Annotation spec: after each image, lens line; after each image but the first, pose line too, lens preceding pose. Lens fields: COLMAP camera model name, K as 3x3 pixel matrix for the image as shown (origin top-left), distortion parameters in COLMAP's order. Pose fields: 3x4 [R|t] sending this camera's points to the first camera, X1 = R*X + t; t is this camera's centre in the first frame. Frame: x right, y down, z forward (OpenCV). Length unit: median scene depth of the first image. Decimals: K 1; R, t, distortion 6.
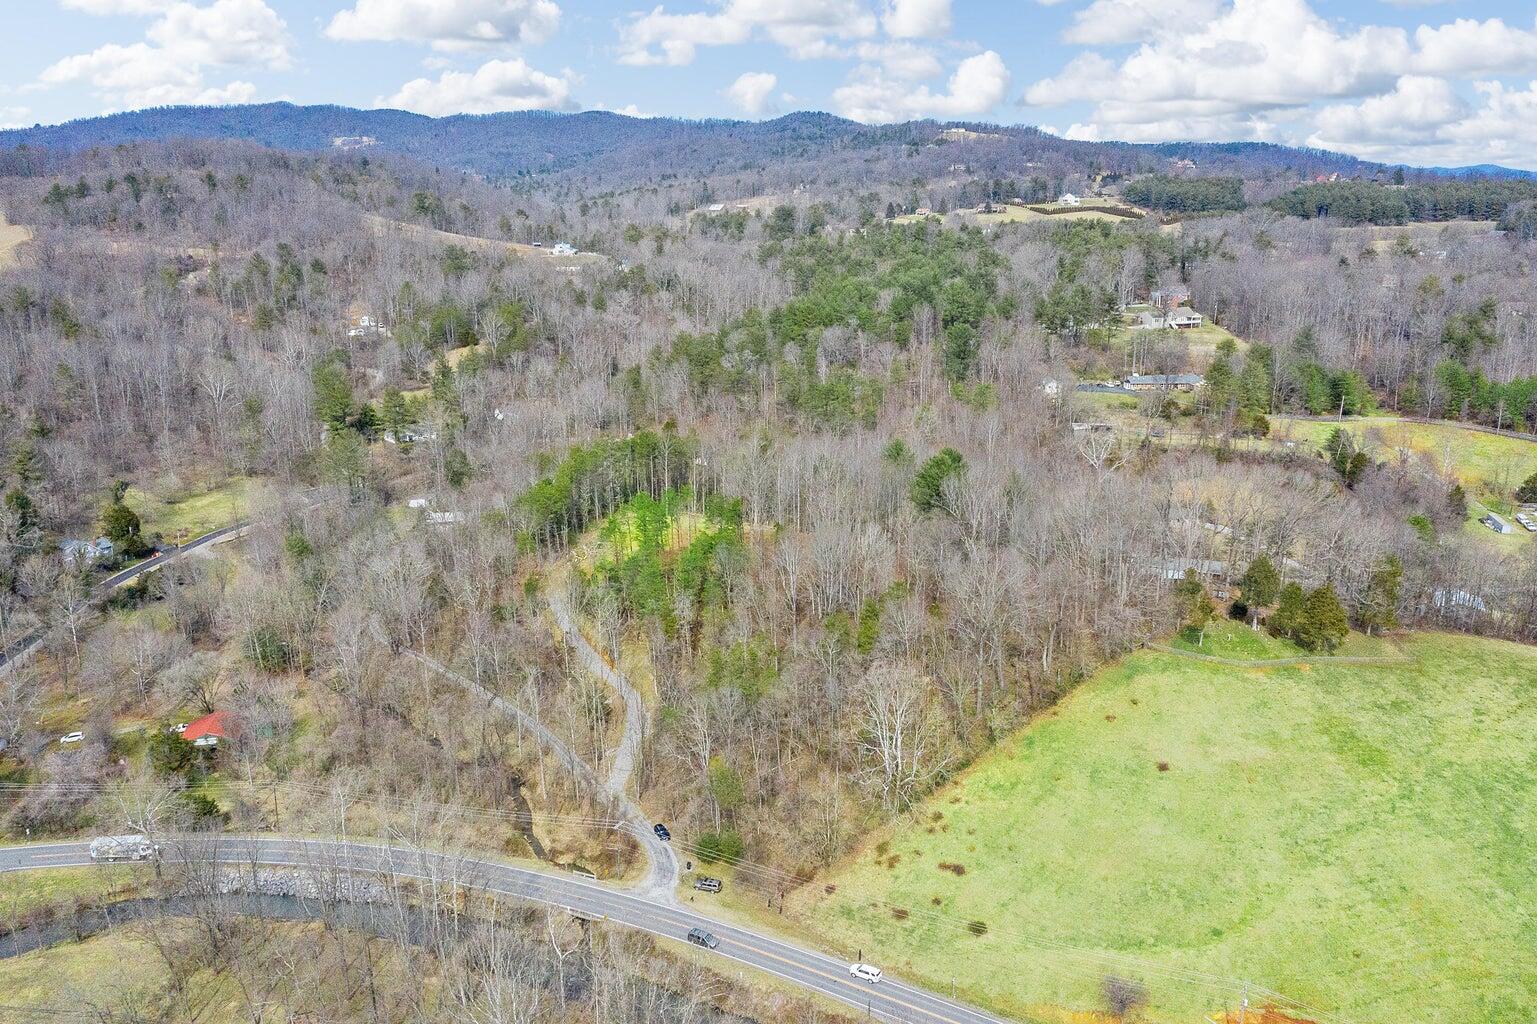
lens RADIAL K [[1213.5, 0, 768.5], [0, 1213.5, 512.0], [0, 0, 1]] dist [-0.004779, -0.001359]
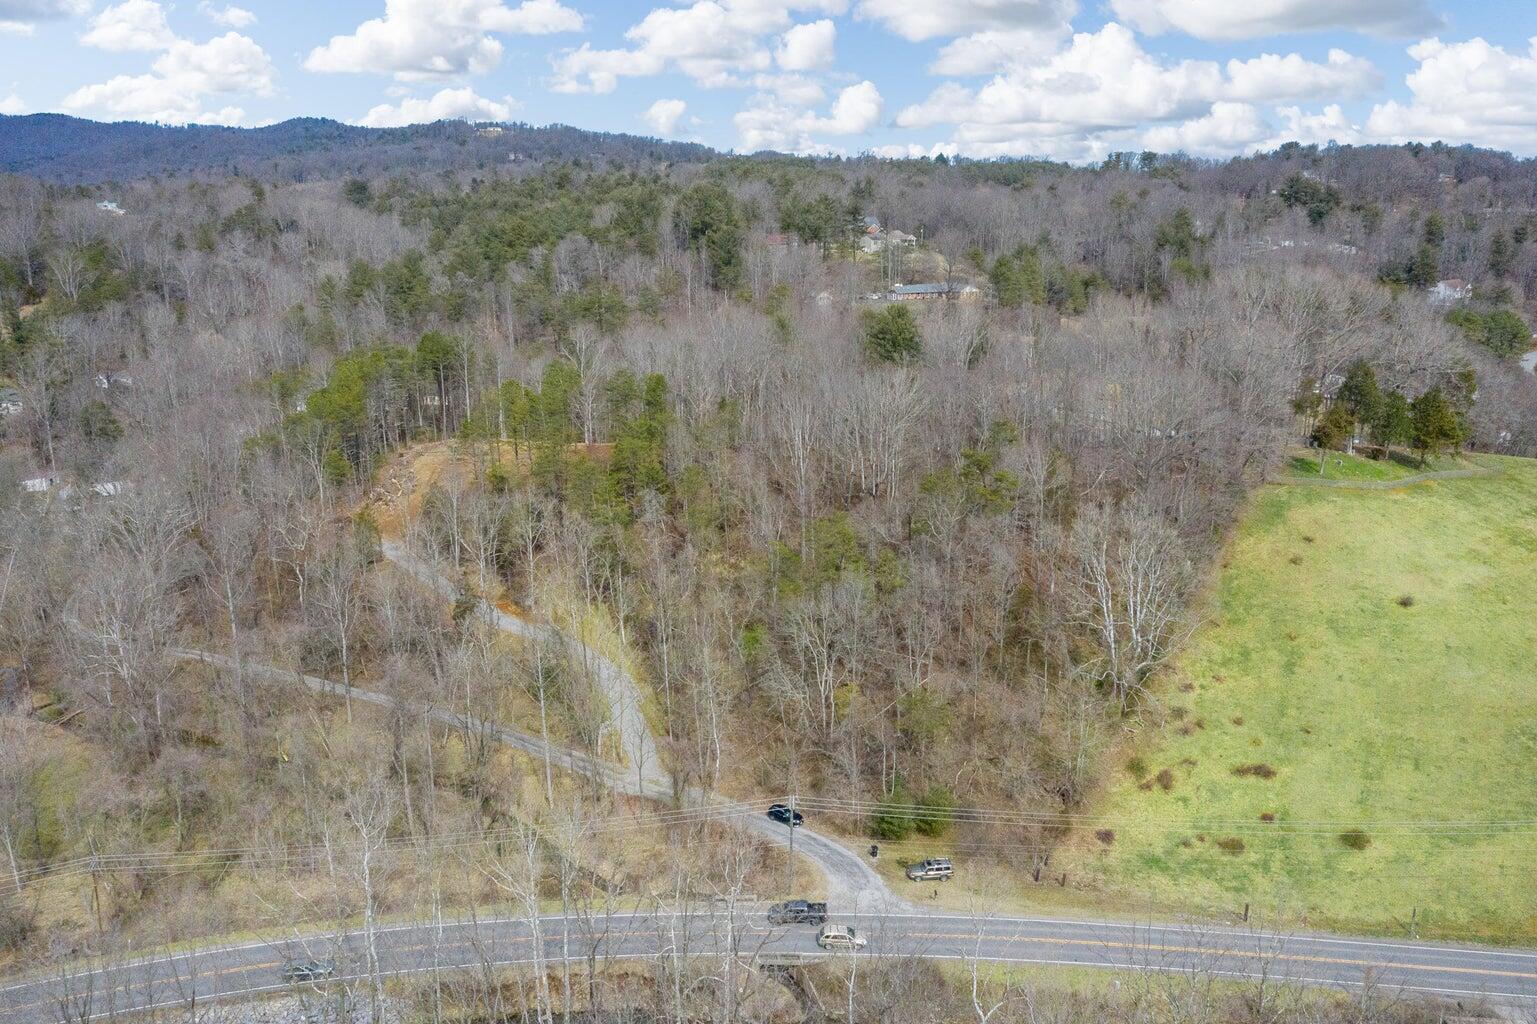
lens RADIAL K [[1213.5, 0, 768.5], [0, 1213.5, 512.0], [0, 0, 1]] dist [-0.004779, -0.001359]
pose [[0.922884, -0.096233, 0.372859, -0.333588], [0.103834, 0.994595, -0.000308, 0.108206], [-0.370813, 0.039000, 0.927888, 0.418623]]
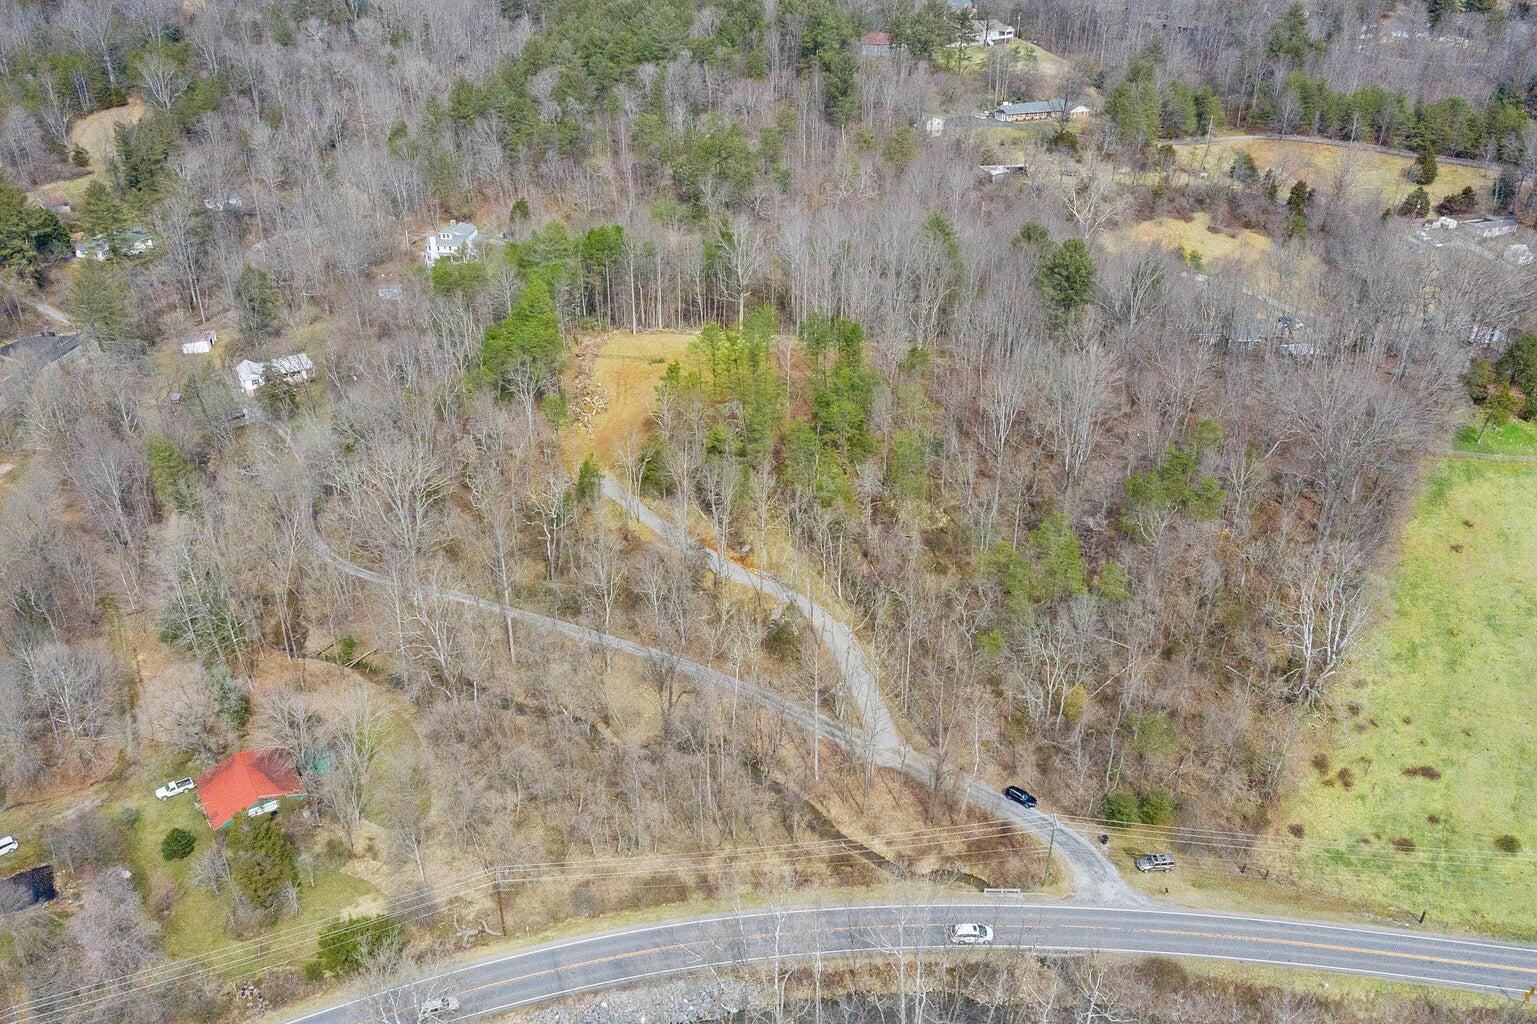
lens RADIAL K [[1213.5, 0, 768.5], [0, 1213.5, 512.0], [0, 0, 1]] dist [-0.004779, -0.001359]
pose [[0.927208, -0.168193, 0.334658, -0.480278], [0.090038, 0.967393, 0.236734, -0.109040], [-0.363563, -0.189370, 0.912119, 0.411678]]
